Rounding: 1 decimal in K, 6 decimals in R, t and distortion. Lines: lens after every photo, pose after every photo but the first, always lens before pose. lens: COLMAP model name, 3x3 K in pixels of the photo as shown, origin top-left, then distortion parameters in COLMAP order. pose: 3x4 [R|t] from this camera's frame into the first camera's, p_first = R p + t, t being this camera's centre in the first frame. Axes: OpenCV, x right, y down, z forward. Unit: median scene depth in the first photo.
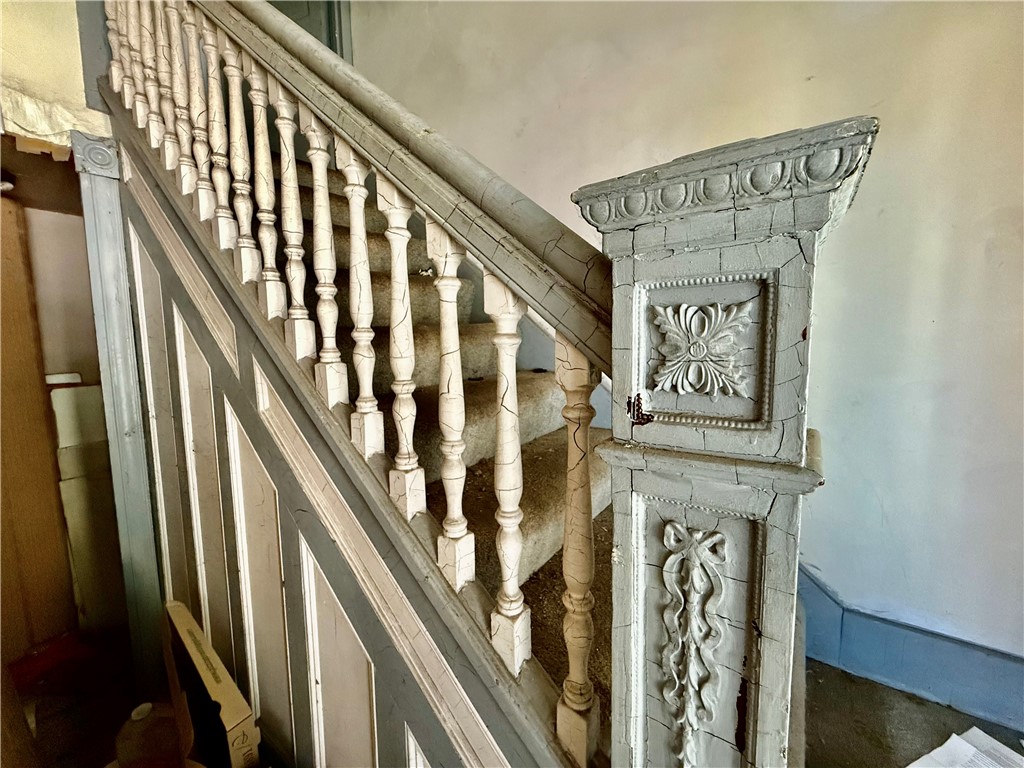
lens RADIAL K [[407.8, 0, 512.5], [0, 407.8, 378.5], [0, 0, 1]] dist [-0.000437, 0.000366]
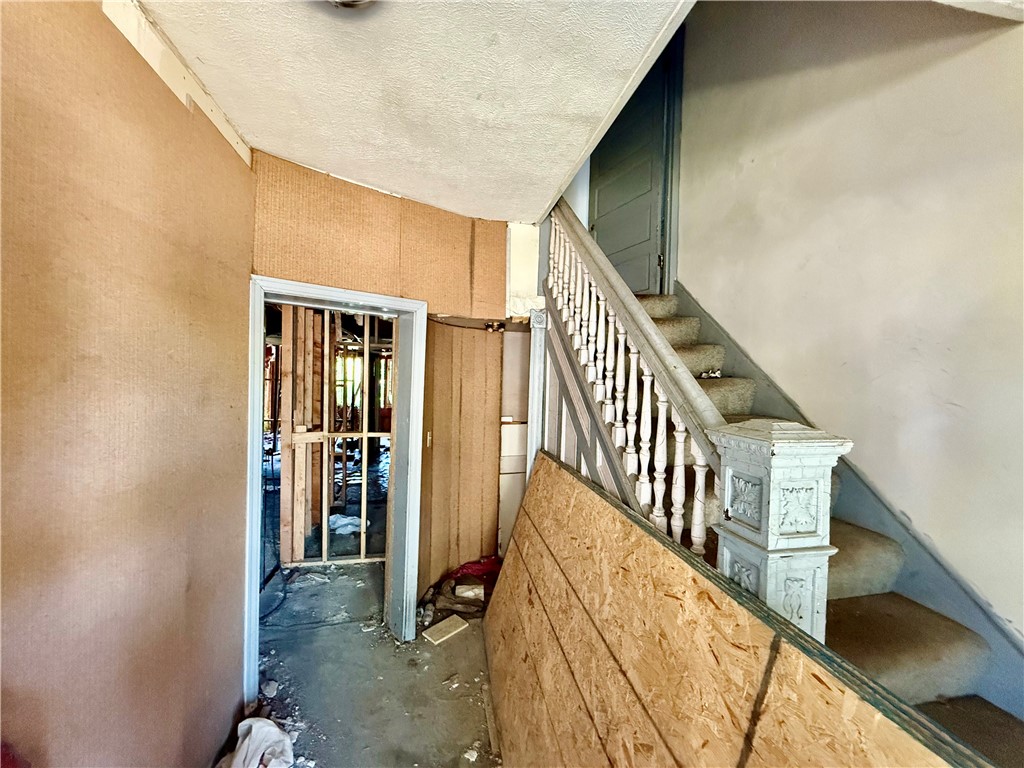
lens RADIAL K [[407.8, 0, 508.8], [0, 407.8, 383.0], [0, 0, 1]] dist [-0.000437, 0.000366]
pose [[0.716597, 0.049135, -0.695754, 0.376414], [-0.104356, 0.993840, -0.037296, -0.178525], [0.689636, 0.099332, 0.717311, -0.663328]]
